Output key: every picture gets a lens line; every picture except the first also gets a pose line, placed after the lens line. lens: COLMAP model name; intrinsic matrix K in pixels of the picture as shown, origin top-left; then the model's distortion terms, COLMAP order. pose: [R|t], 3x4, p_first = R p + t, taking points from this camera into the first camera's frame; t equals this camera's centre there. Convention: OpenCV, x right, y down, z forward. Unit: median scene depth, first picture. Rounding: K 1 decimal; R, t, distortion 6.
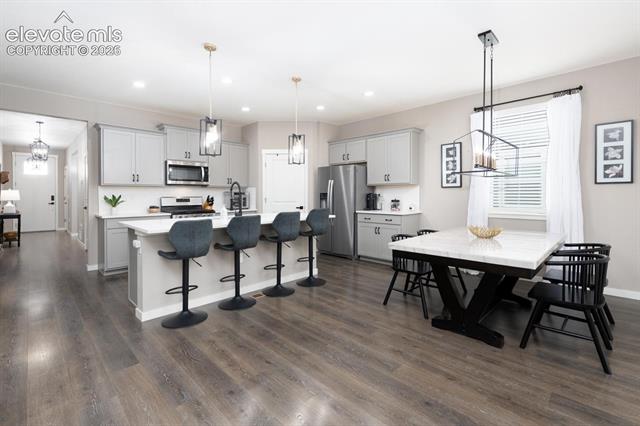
lens RADIAL K [[292.0, 0, 311.0], [0, 292.0, 197.7], [0, 0, 1]] dist [0.012562, -0.001758]
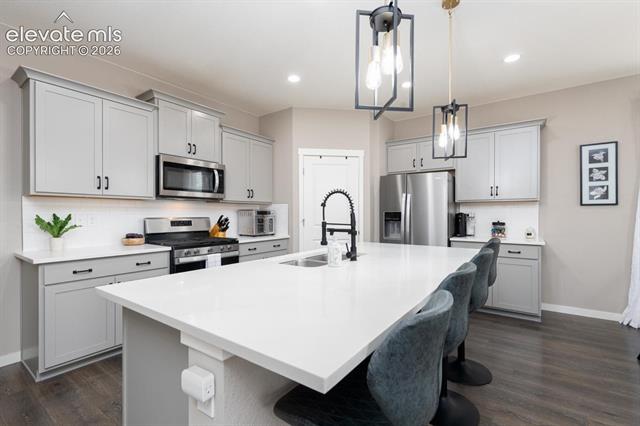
lens RADIAL K [[292.0, 0, 317.6], [0, 292.0, 217.7], [0, 0, 1]] dist [0.012562, -0.001758]
pose [[0.984252, 0.000874, 0.176771, -0.287047], [-0.001316, 0.999996, 0.002382, -0.005045], [-0.176768, -0.002577, 0.984249, 0.375884]]
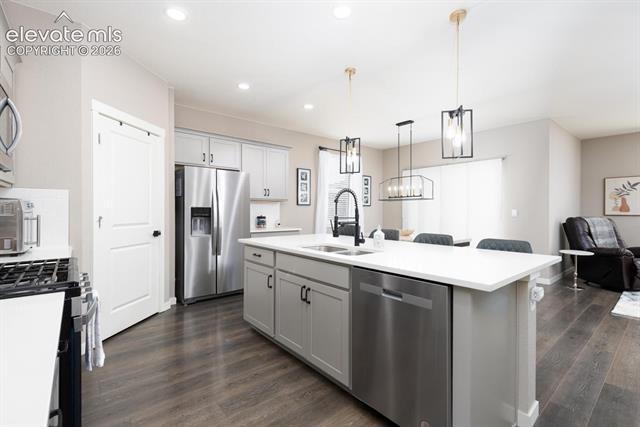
lens RADIAL K [[292.0, 0, 322.3], [0, 292.0, 218.0], [0, 0, 1]] dist [0.012562, -0.001758]
pose [[0.063206, -0.020295, 0.997794, -0.659628], [0.004987, 0.999787, 0.020020, -0.004875], [-0.997988, 0.003711, 0.063294, 0.766207]]
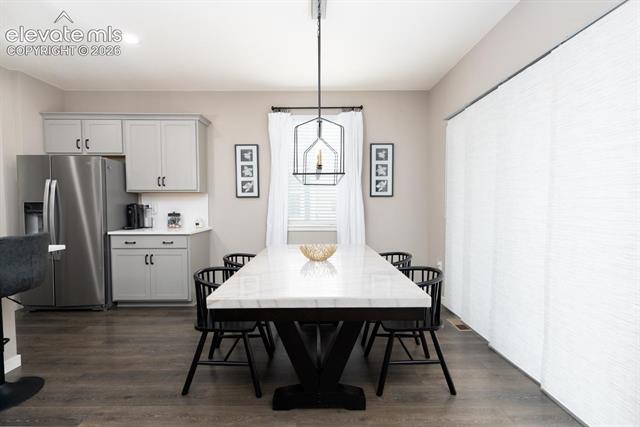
lens RADIAL K [[292.0, 0, 320.0], [0, 292.0, 218.4], [0, 0, 1]] dist [0.012562, -0.001758]
pose [[0.690031, -0.029503, 0.723178, 0.014394], [0.006252, 0.999375, 0.034805, -0.002570], [-0.723753, -0.019495, 0.689784, 0.247117]]
